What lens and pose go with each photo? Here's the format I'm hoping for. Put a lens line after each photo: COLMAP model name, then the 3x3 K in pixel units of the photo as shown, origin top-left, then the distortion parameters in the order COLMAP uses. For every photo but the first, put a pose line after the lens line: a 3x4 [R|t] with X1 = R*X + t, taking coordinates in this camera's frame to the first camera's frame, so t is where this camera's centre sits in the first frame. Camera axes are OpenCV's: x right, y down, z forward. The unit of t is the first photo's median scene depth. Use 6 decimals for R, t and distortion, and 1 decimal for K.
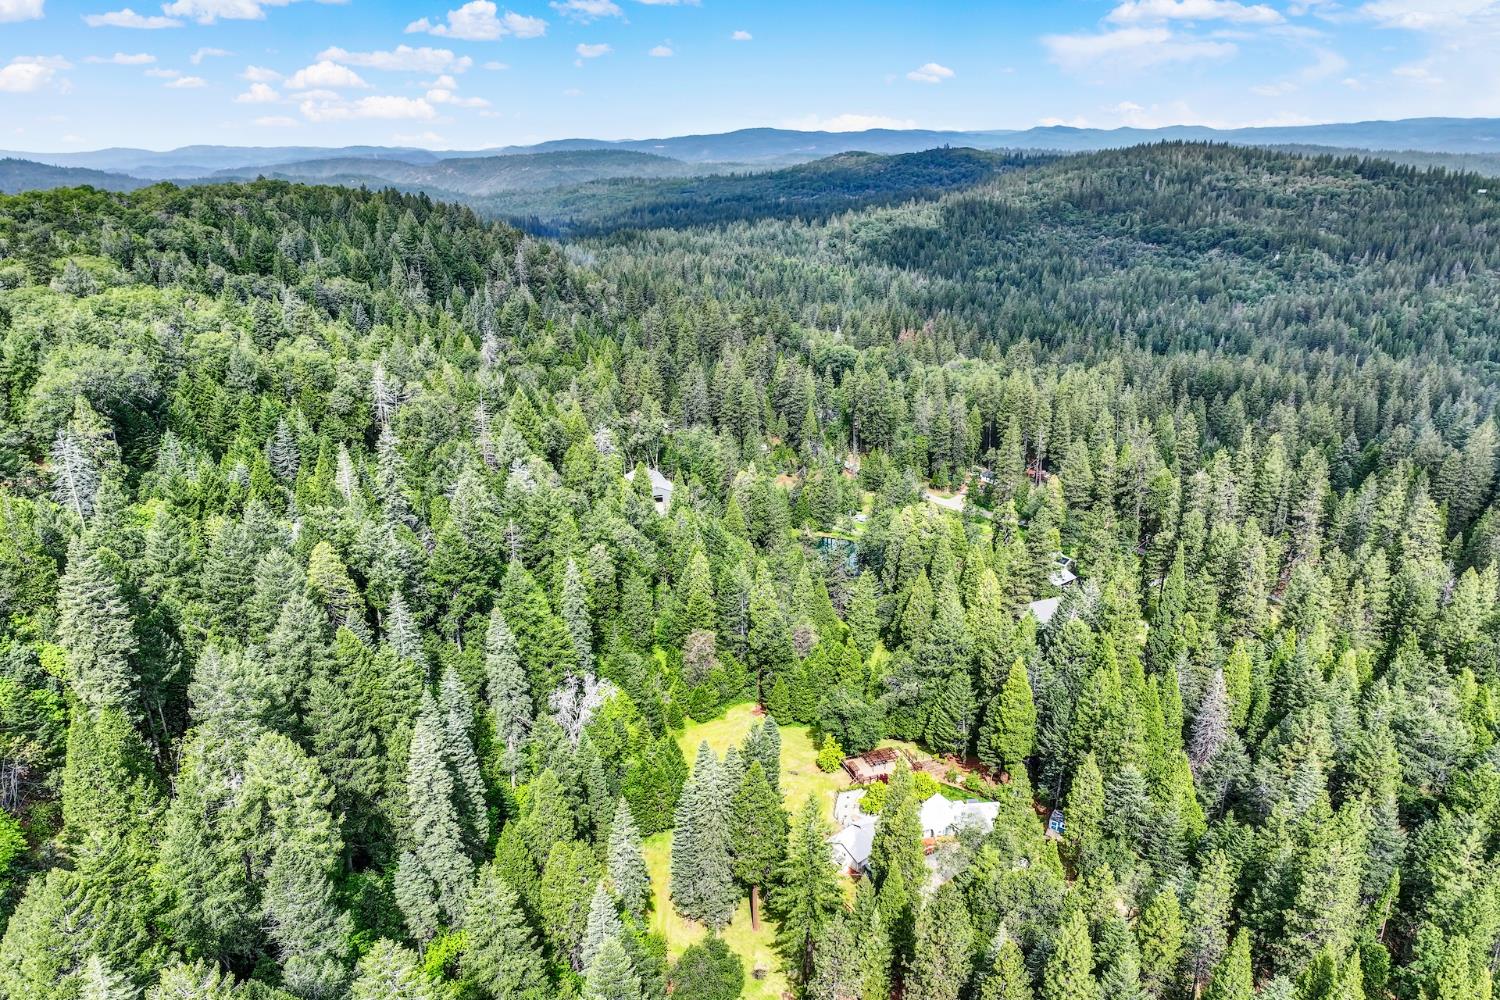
lens RADIAL K [[1076.9, 0, 779.6], [0, 1076.9, 482.1], [0, 0, 1]] dist [-0.013721, -0.001050]
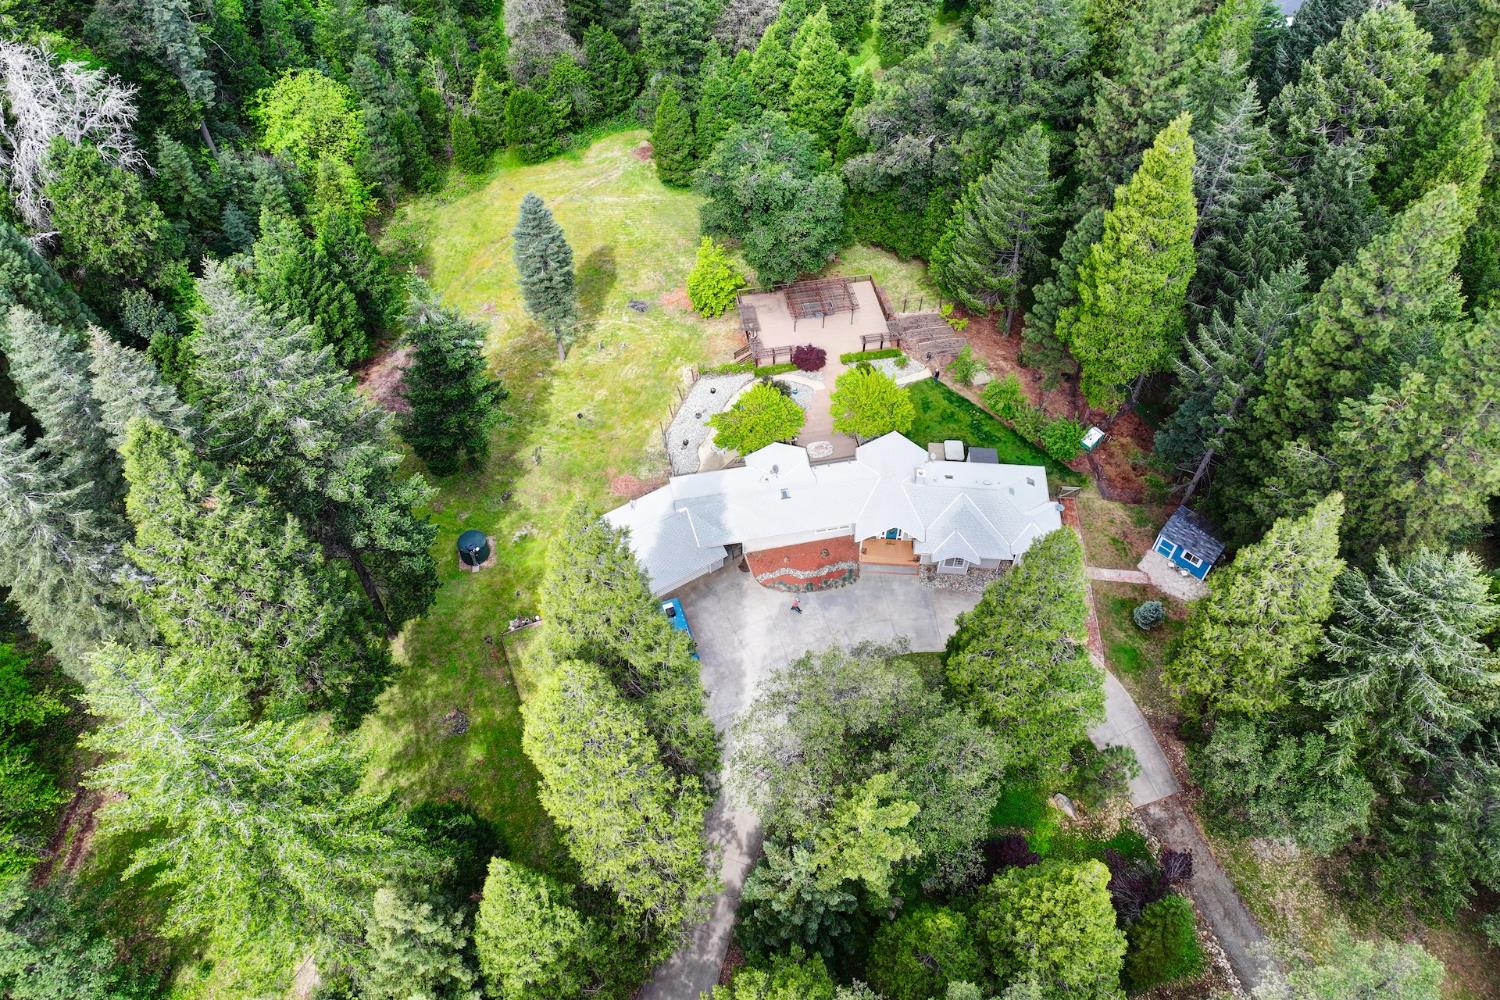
lens RADIAL K [[1076.9, 0, 779.6], [0, 1076.9, 482.1], [0, 0, 1]] dist [-0.013721, -0.001050]
pose [[0.982488, 0.140487, -0.122399, 0.149333], [-0.054850, 0.845858, 0.530581, 0.085990], [0.178072, -0.514576, 0.838750, 0.607284]]
